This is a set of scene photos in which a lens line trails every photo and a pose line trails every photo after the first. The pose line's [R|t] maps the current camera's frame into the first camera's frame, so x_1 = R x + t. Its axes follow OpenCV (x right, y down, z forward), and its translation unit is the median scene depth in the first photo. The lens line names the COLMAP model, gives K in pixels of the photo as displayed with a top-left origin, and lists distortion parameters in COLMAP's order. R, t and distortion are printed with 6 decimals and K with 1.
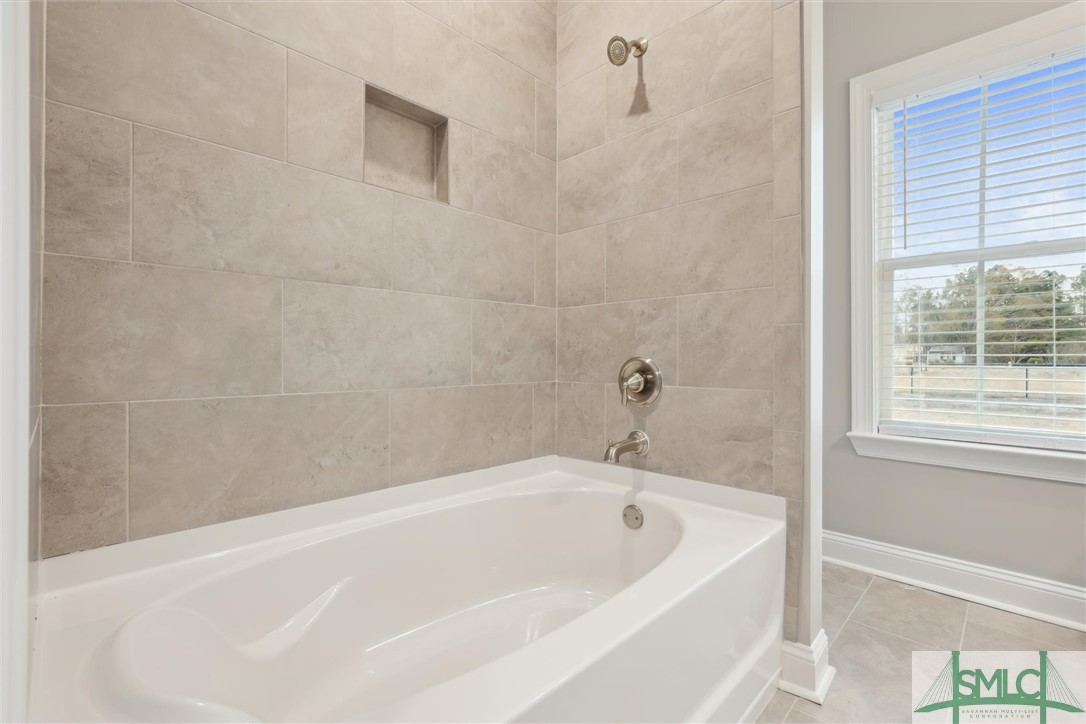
lens RADIAL K [[491.2, 0, 544.1], [0, 491.2, 360.3], [0, 0, 1]] dist [-0.005934, -0.000792]
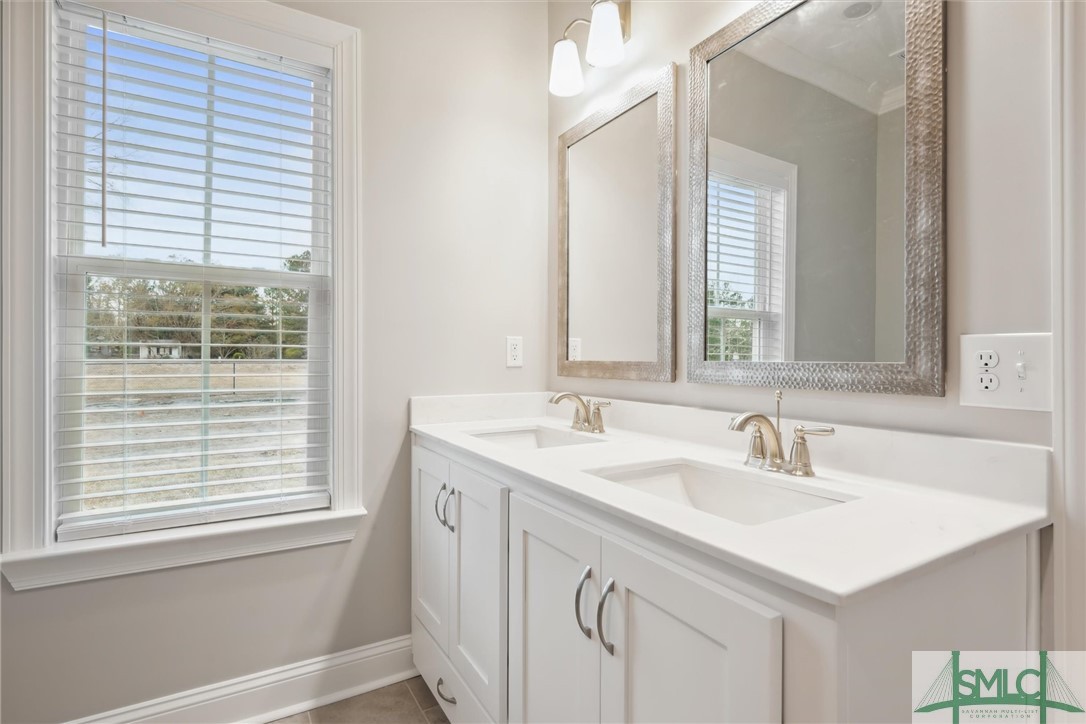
lens RADIAL K [[531.8, 0, 543.5], [0, 531.8, 356.2], [0, 0, 1]] dist [-0.003183, -0.000500]
pose [[0.257277, -0.002362, 0.966335, 0.198889], [-0.005747, 0.999976, 0.003974, -0.083231], [-0.966321, -0.006576, 0.257257, 0.242747]]
